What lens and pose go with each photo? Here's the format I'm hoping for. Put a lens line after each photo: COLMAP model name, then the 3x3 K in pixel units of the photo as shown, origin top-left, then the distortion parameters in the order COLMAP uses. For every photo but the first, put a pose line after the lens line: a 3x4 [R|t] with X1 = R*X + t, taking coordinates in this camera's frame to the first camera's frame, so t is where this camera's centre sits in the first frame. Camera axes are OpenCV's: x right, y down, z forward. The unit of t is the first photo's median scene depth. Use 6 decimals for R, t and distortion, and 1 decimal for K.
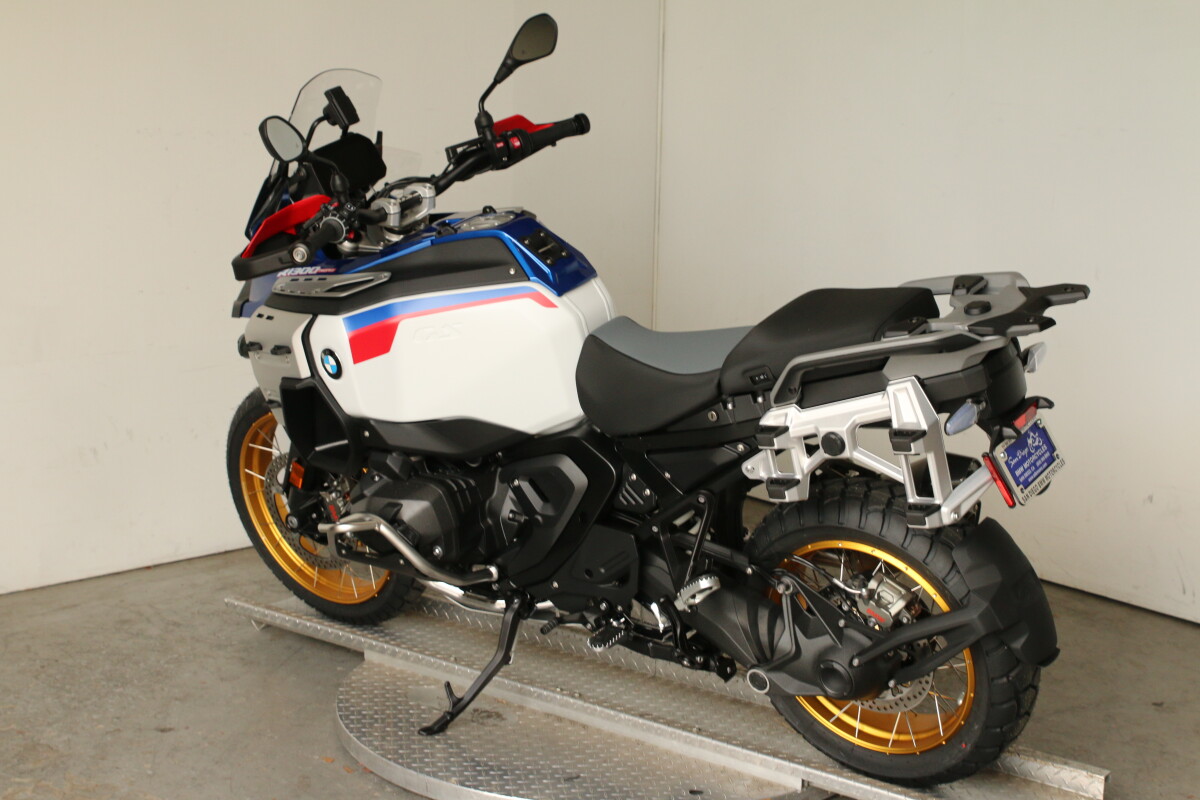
lens RADIAL K [[1931.5, 0, 600.0], [0, 1931.5, 400.0], [0, 0, 1]] dist [0.023449, 0.134903]
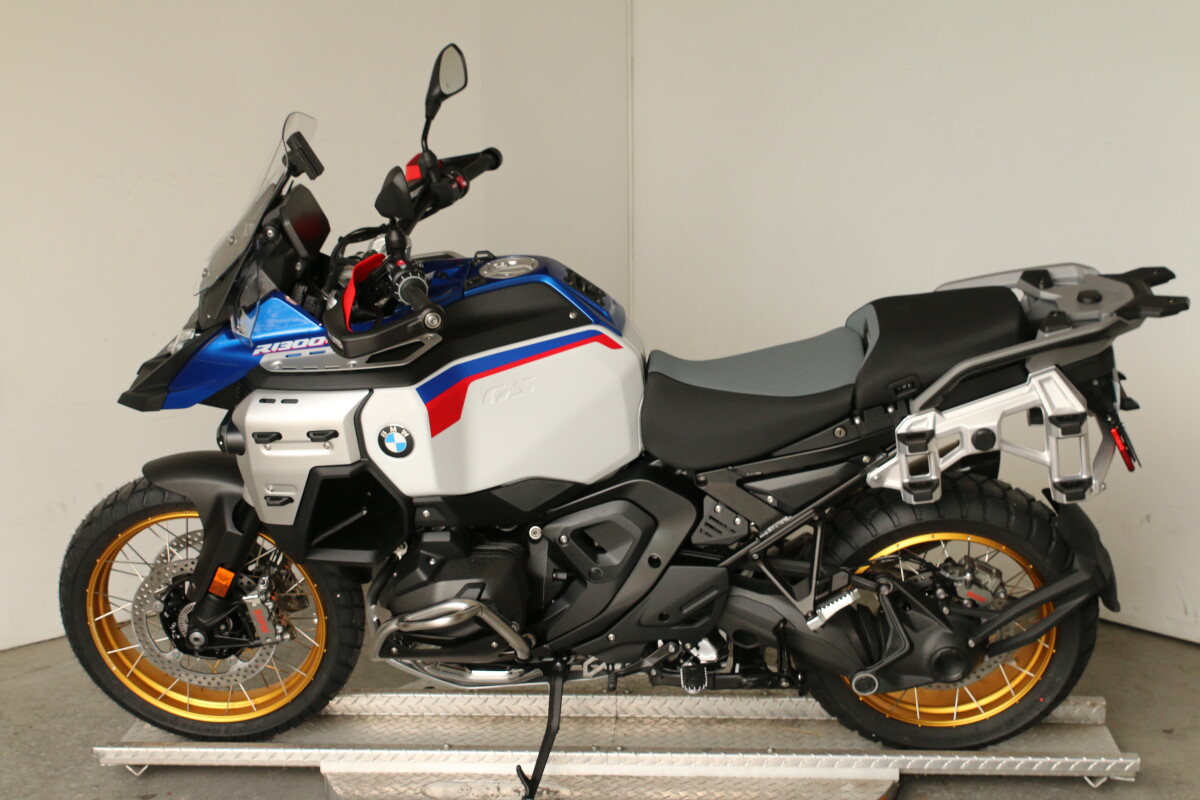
lens RADIAL K [[1931.5, 0, 600.0], [0, 1931.5, 400.0], [0, 0, 1]] dist [0.023449, 0.134903]
pose [[0.811471, -0.133293, 0.568988, -0.569800], [0.136155, 0.989969, 0.037733, -0.059049], [-0.568310, 0.046851, 0.821480, 0.216929]]
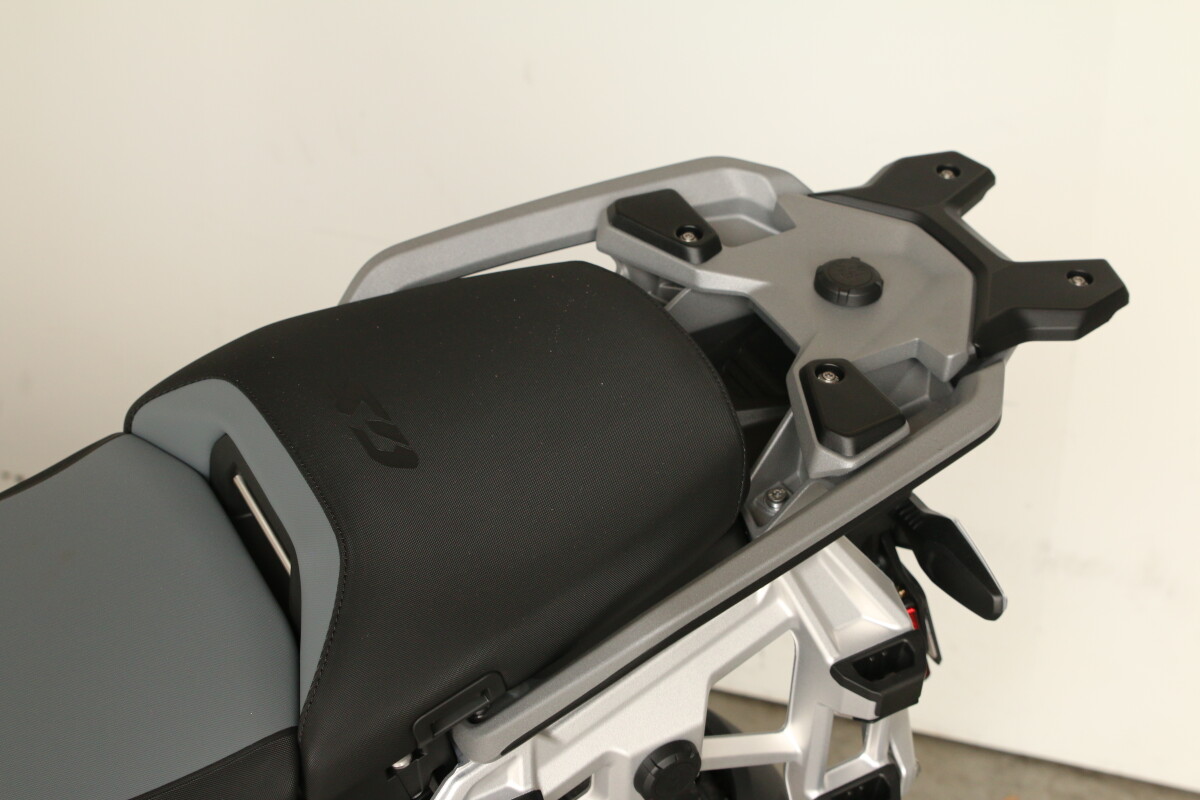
lens RADIAL K [[1919.3, 0, 600.0], [0, 1919.3, 400.0], [0, 0, 1]] dist [-0.017483, 0.018182]
pose [[0.362810, -0.398941, 0.842149, -0.136959], [0.182908, 0.916633, 0.355427, -0.146971], [-0.913736, 0.025083, 0.405533, 0.757250]]
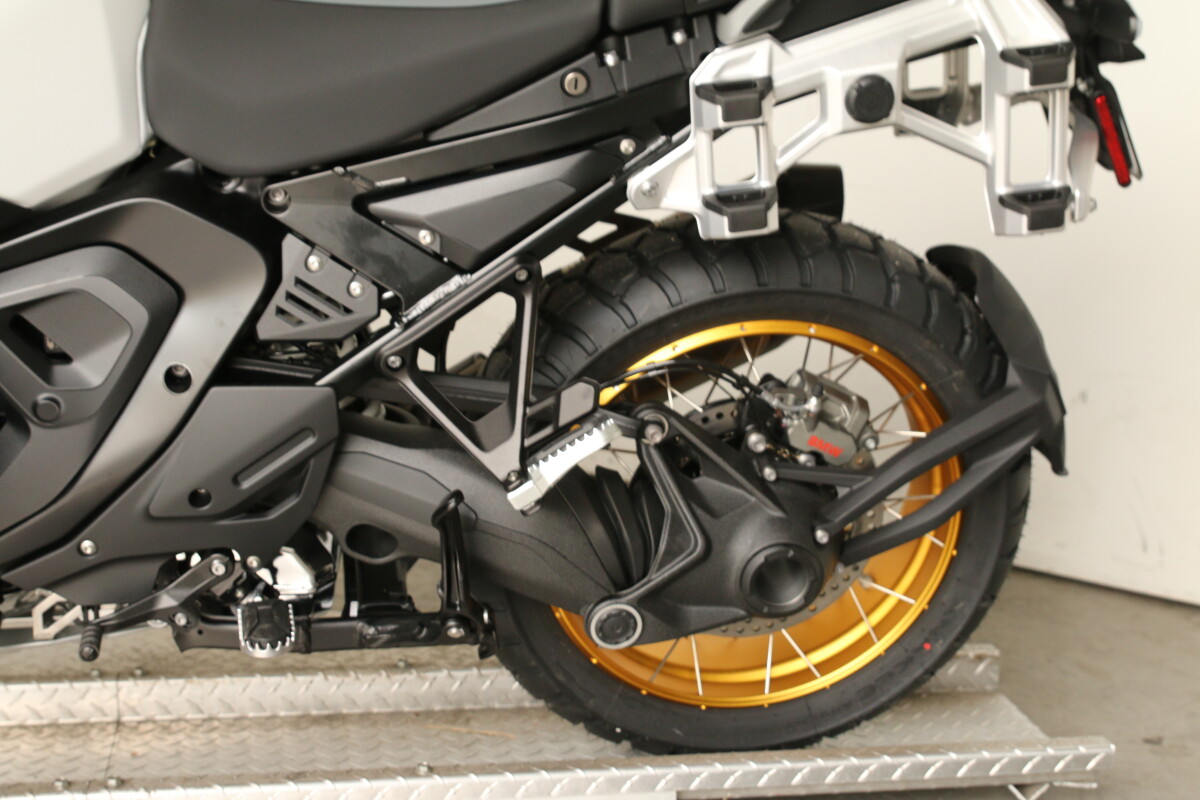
lens RADIAL K [[1919.3, 0, 600.0], [0, 1919.3, 400.0], [0, 0, 1]] dist [-0.017483, 0.018182]
pose [[0.665653, -0.136016, 0.733761, -0.271219], [0.138696, 0.988667, 0.057446, 0.054399], [-0.733259, 0.063531, 0.676974, 0.625288]]
